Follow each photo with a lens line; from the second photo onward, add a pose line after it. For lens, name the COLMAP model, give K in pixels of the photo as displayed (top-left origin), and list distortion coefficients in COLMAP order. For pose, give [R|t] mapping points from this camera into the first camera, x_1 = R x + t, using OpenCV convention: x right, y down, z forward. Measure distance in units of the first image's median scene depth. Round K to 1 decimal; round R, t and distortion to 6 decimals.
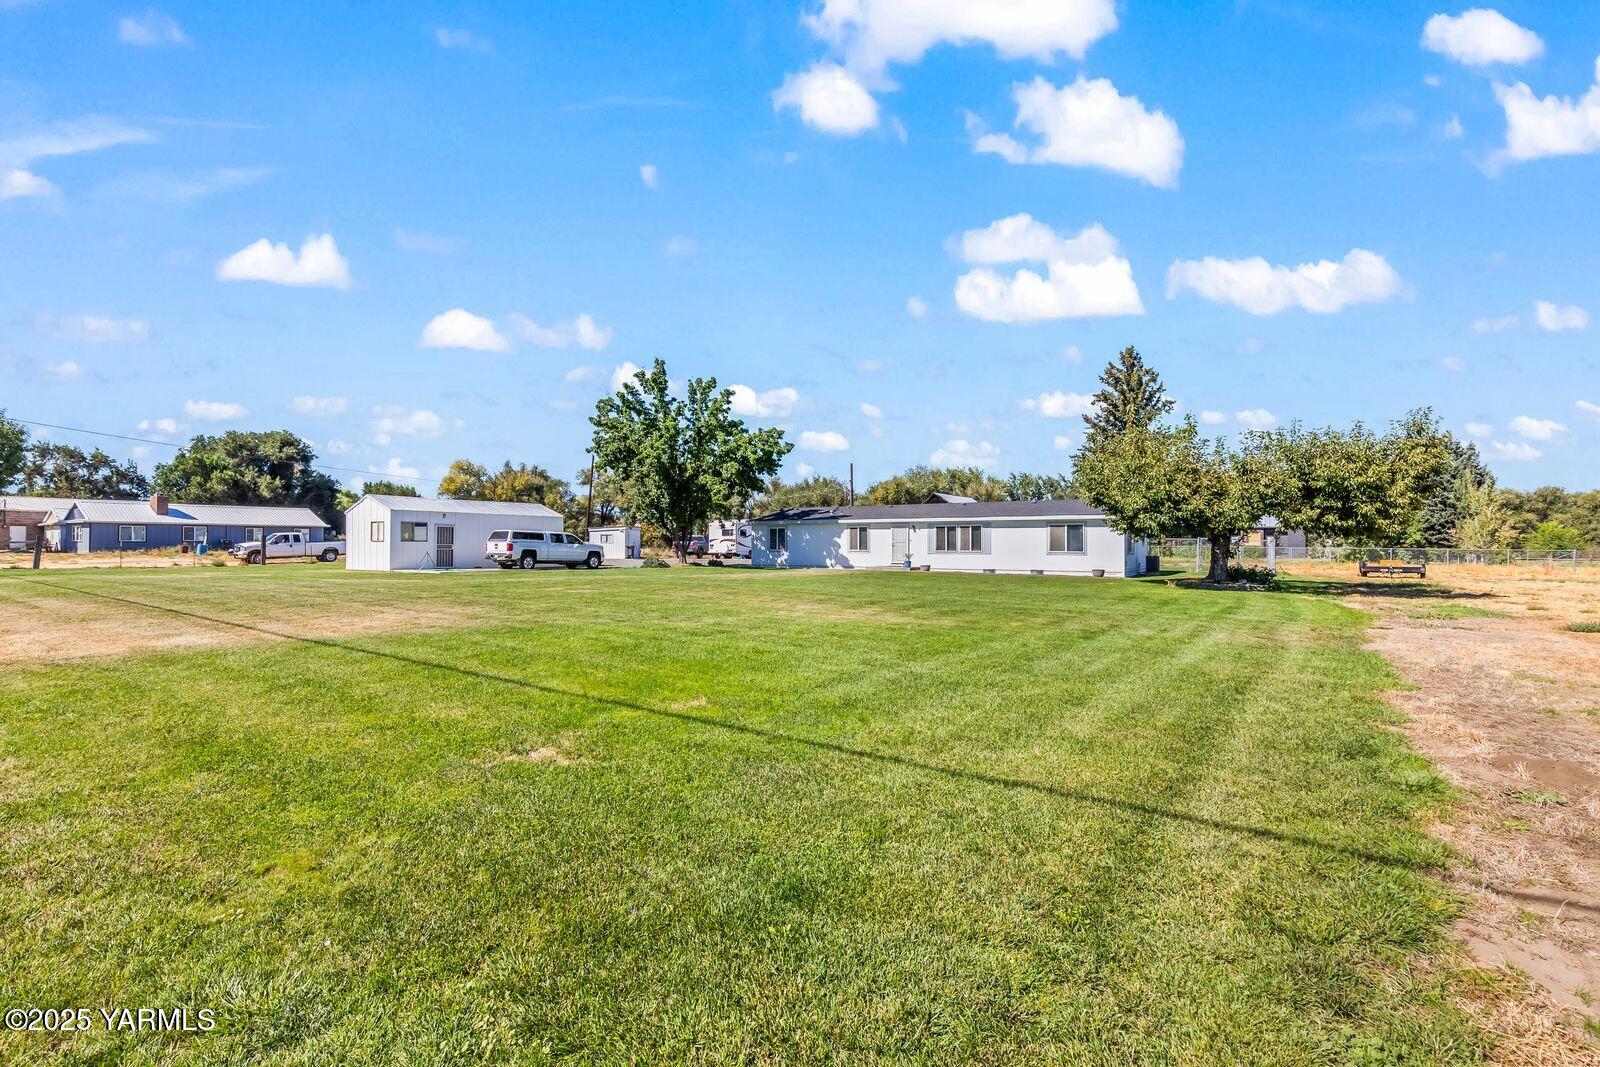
lens RADIAL K [[721.2, 0, 800.1], [0, 721.2, 535.2], [0, 0, 1]] dist [0.001651, 0.000183]
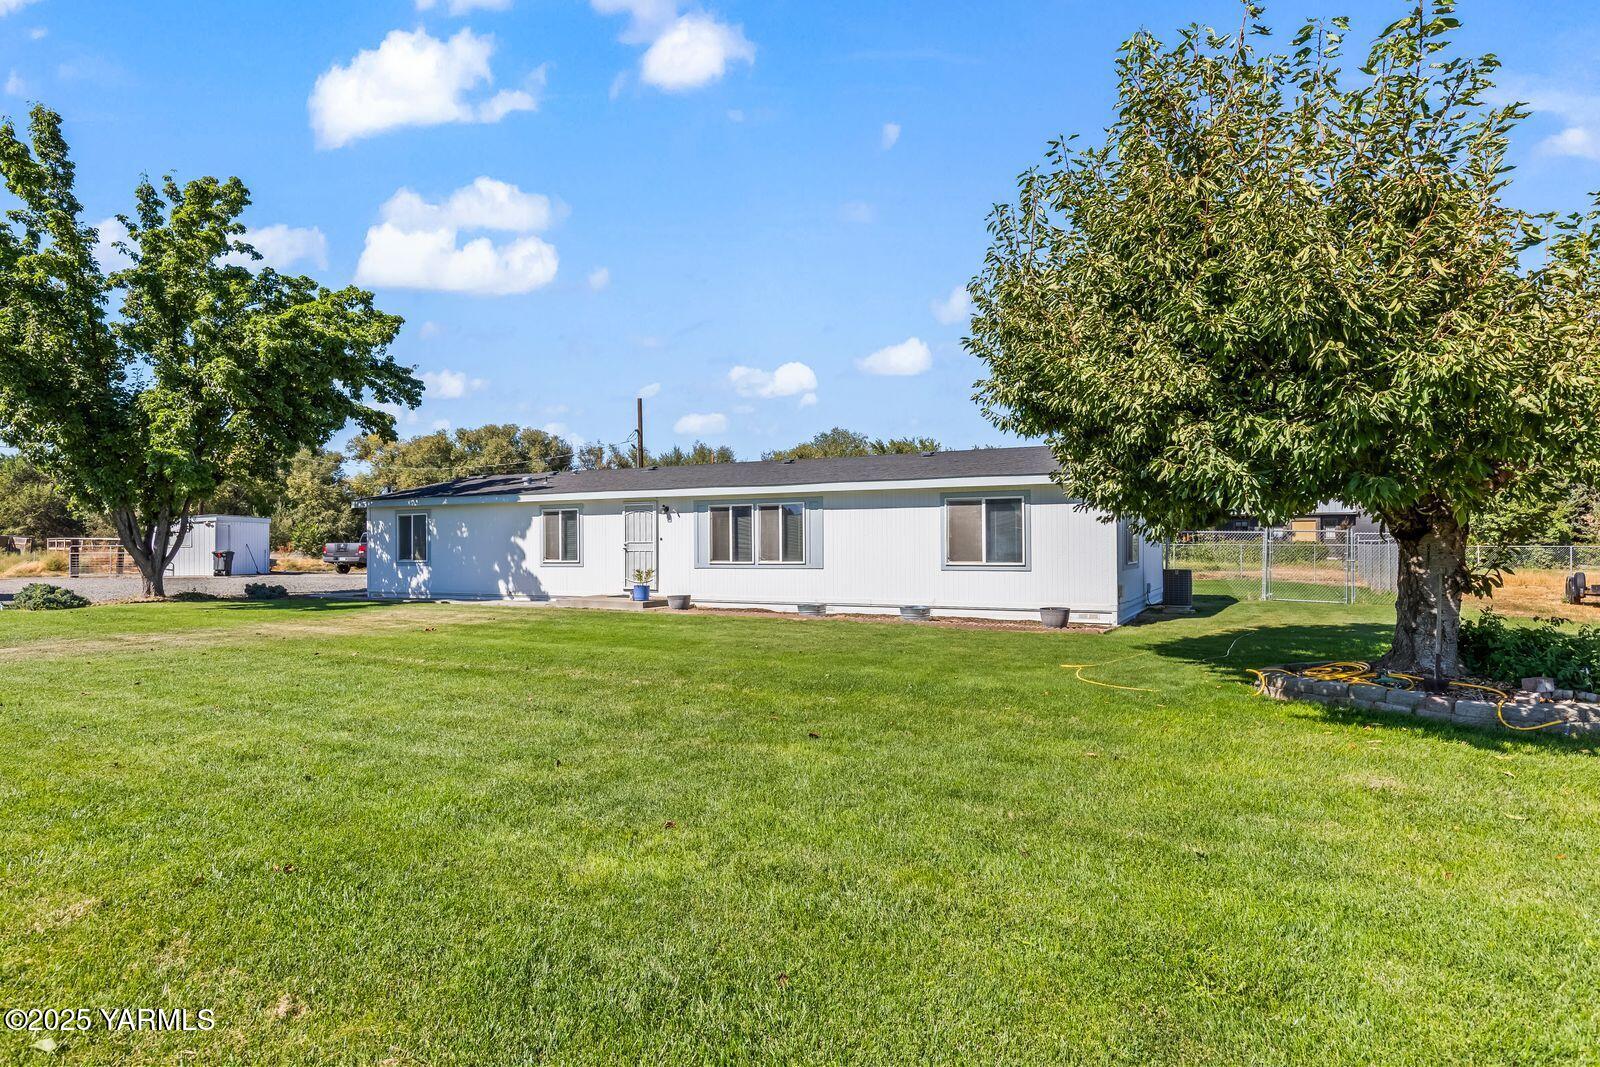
lens RADIAL K [[971.0, 0, 801.7], [0, 971.0, 538.6], [0, 0, 1]] dist [-0.006030, -0.000199]
pose [[0.994230, -0.007871, 0.106983, 0.181593], [0.006974, 0.999937, 0.008758, 0.002263], [-0.107046, -0.007961, 0.994222, 0.401696]]
